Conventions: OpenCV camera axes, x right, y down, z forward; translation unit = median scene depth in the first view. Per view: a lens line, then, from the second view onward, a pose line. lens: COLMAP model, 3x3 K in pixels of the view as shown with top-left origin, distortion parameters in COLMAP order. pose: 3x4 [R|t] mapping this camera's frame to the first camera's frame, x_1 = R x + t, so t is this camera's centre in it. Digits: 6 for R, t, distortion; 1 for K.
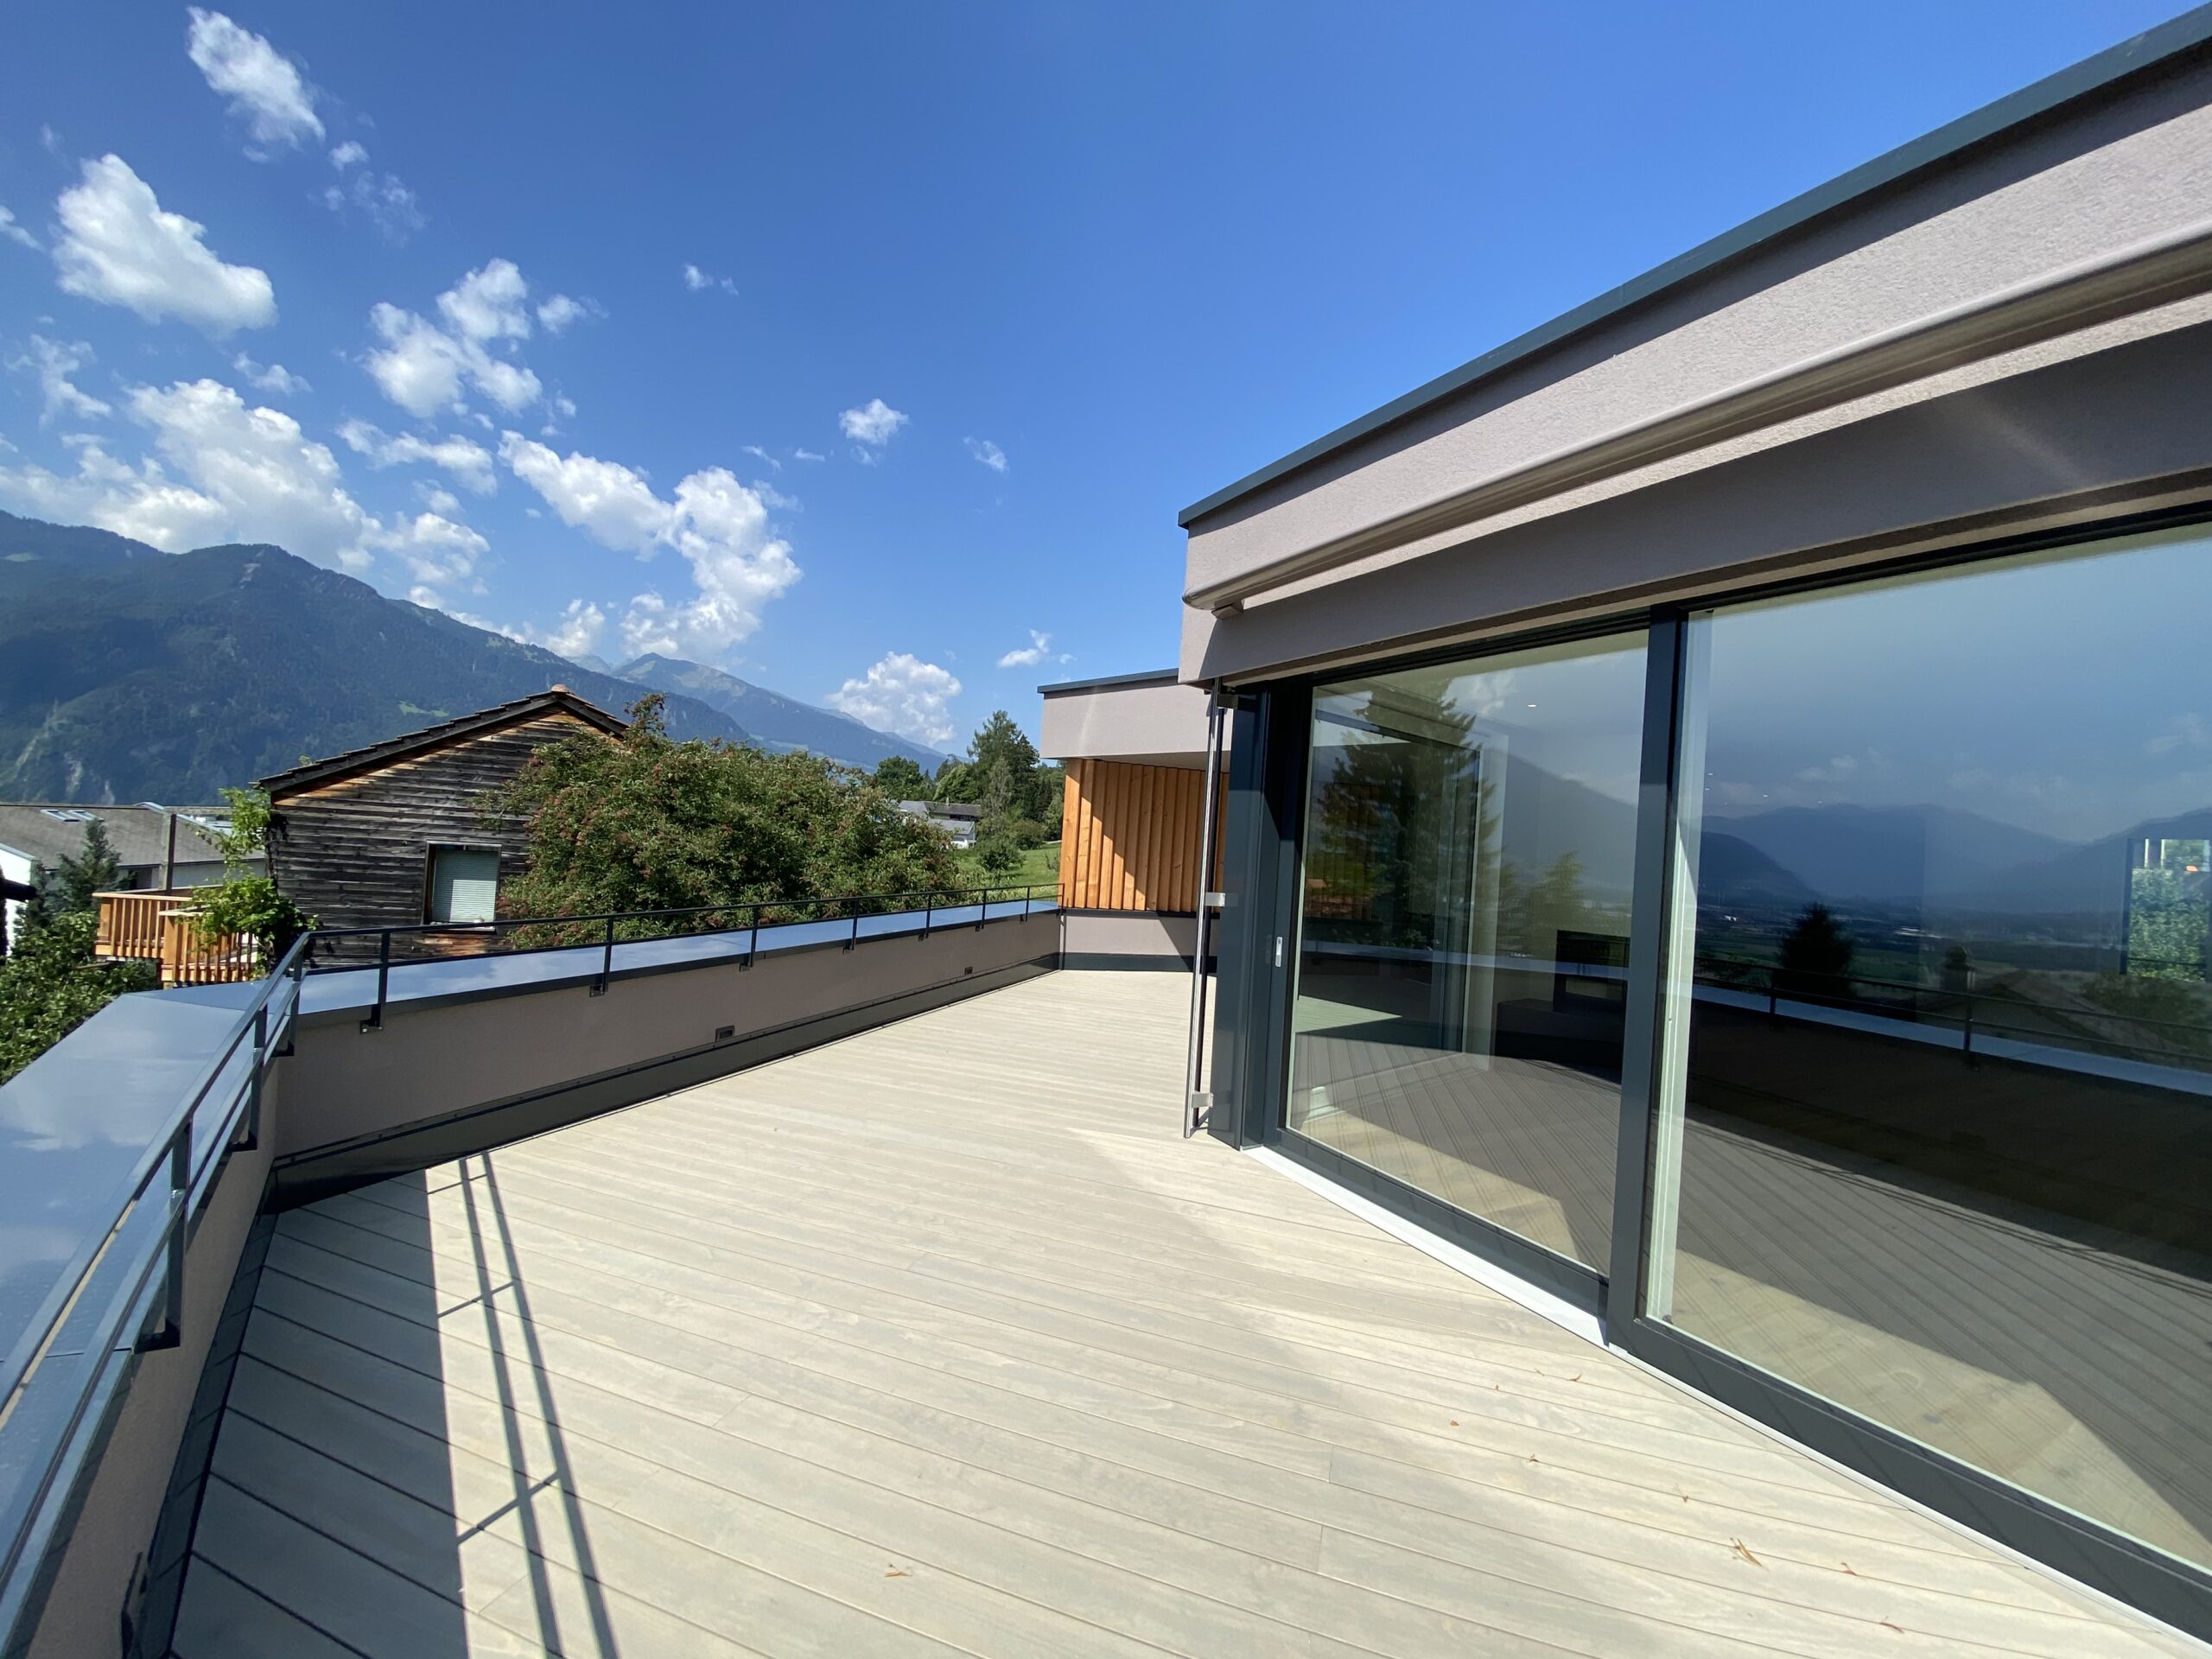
lens RADIAL K [[892.1, 0, 1106.0], [0, 892.1, 829.5], [0, 0, 1]] dist [-0.000812, -0.012767]
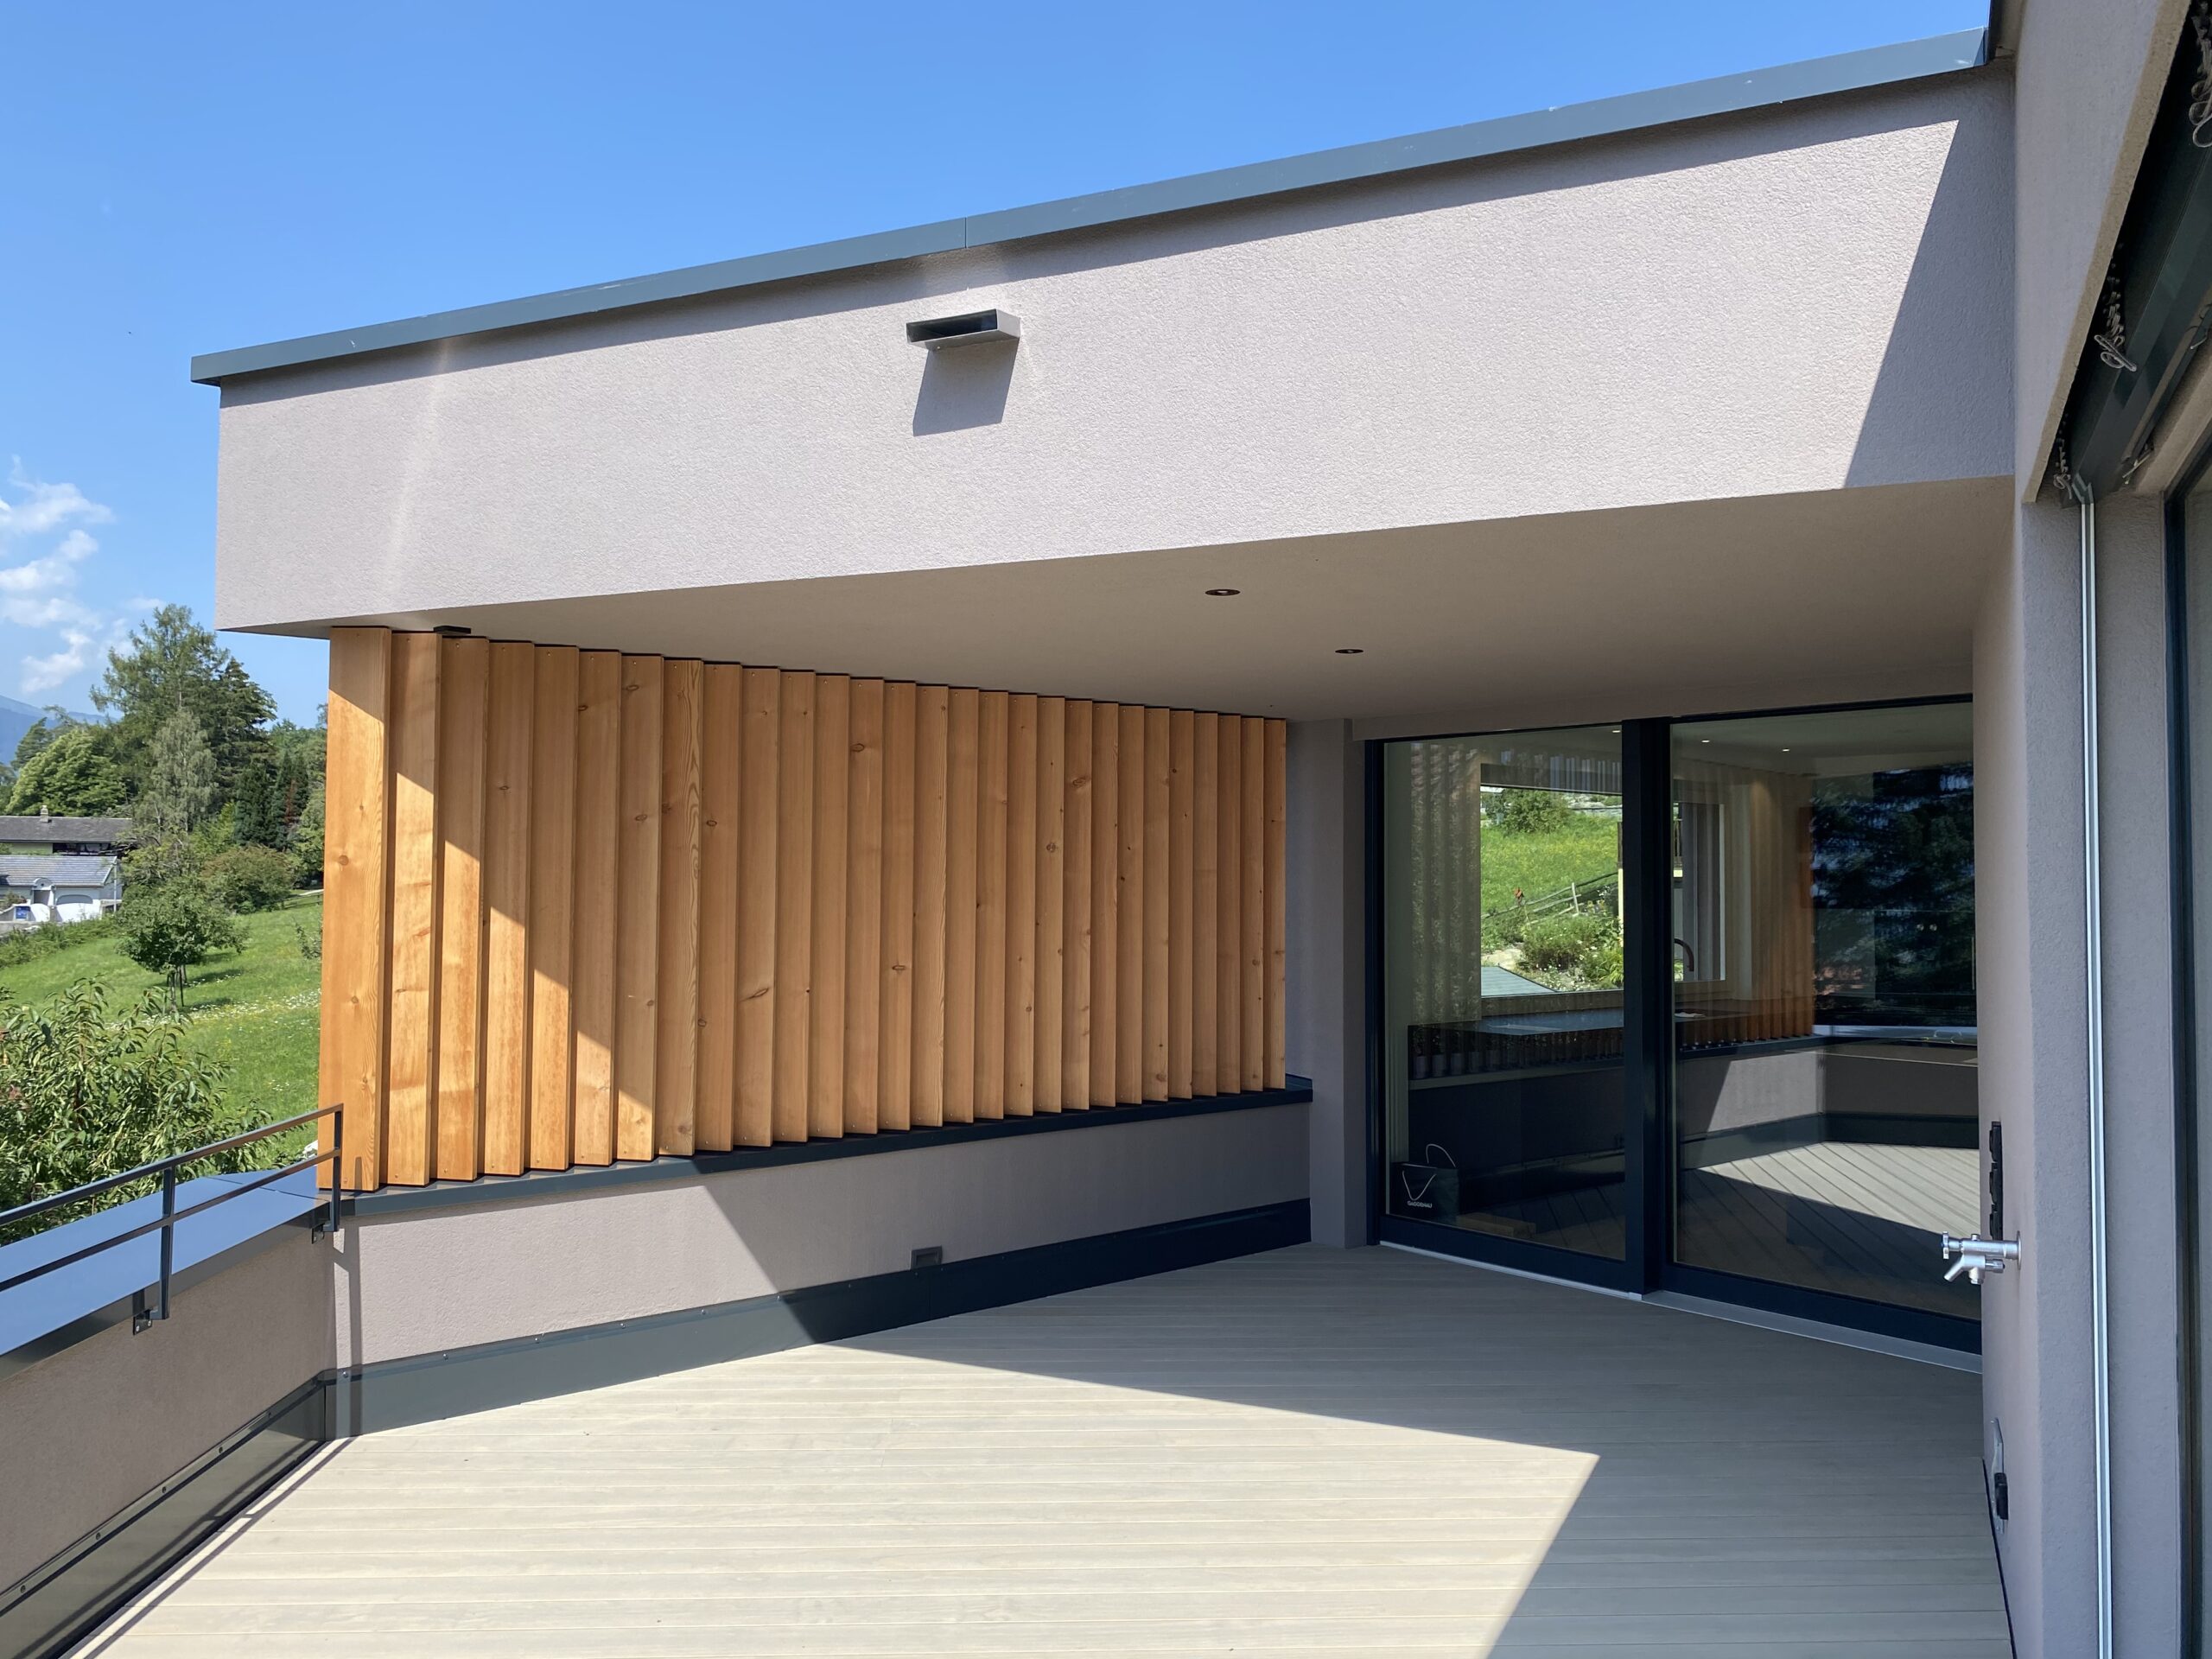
lens RADIAL K [[1653.1, 0, 1106.0], [0, 1653.1, 829.5], [0, 0, 1]] dist [0.001976, -0.003699]
pose [[0.925284, -0.047565, 0.376279, -0.004602], [0.049446, 0.998766, 0.004663, -0.002872], [-0.376037, 0.014290, 0.926494, 0.121078]]
